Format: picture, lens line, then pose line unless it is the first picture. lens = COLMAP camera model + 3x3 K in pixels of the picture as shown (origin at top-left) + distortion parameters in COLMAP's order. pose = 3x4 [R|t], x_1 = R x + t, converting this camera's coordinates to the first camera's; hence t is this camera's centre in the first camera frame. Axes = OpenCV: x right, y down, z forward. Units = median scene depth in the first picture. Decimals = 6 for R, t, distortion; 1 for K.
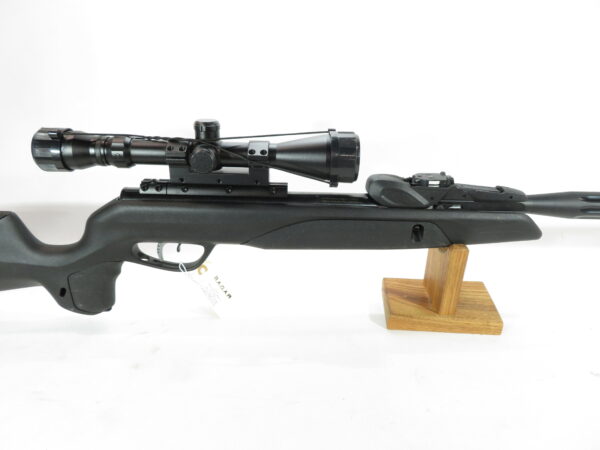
lens RADIAL K [[443.0, 0, 301.0], [0, 443.0, 225.8], [0, 0, 1]] dist [-0.012833, -0.002452]
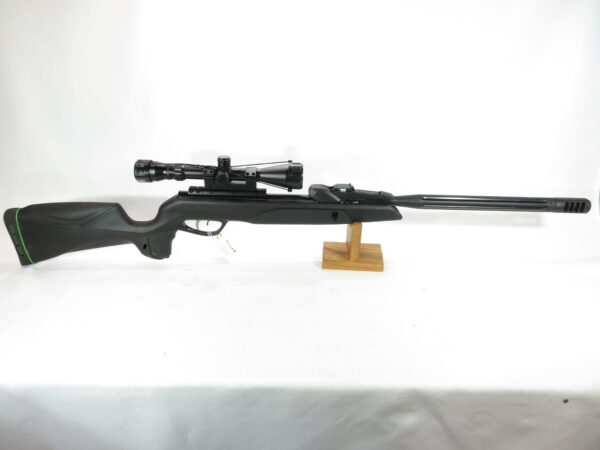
lens RADIAL K [[443.0, 0, 299.8], [0, 443.0, 223.6], [0, 0, 1]] dist [-0.012833, -0.002452]
pose [[0.999955, 0.006466, 0.006947, 0.099208], [-0.006752, 0.999098, 0.041928, -0.029603], [-0.006670, -0.041973, 0.999096, -0.887998]]
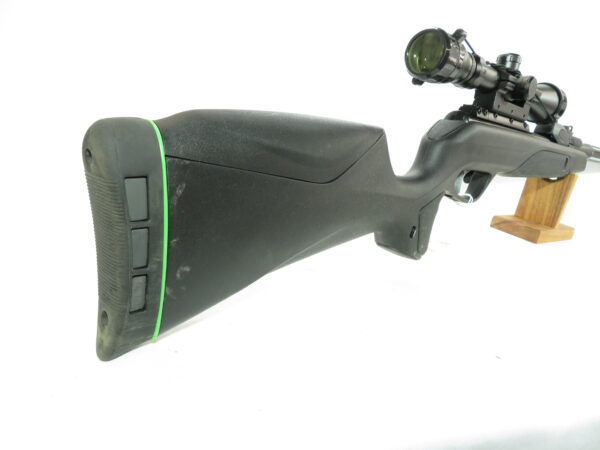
lens RADIAL K [[443.0, 0, 299.5], [0, 443.0, 225.5], [0, 0, 1]] dist [-0.012833, -0.002452]
pose [[0.738414, -0.078541, 0.669758, -1.301148], [0.141021, 0.989219, -0.039474, 0.148387], [-0.659437, 0.123598, 0.741530, 0.552814]]
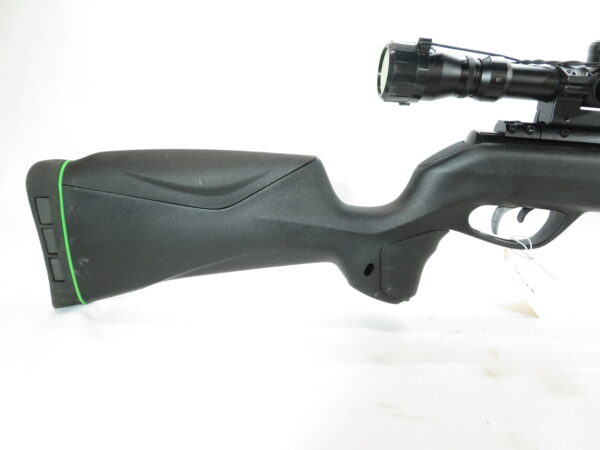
lens RADIAL K [[443.0, 0, 300.0], [0, 443.0, 224.9], [0, 0, 1]] dist [-0.012833, -0.002452]
pose [[0.999198, 0.040017, -0.000993, -0.686733], [-0.039968, 0.995958, -0.080439, 0.145898], [-0.002230, 0.080414, 0.996759, 0.264088]]
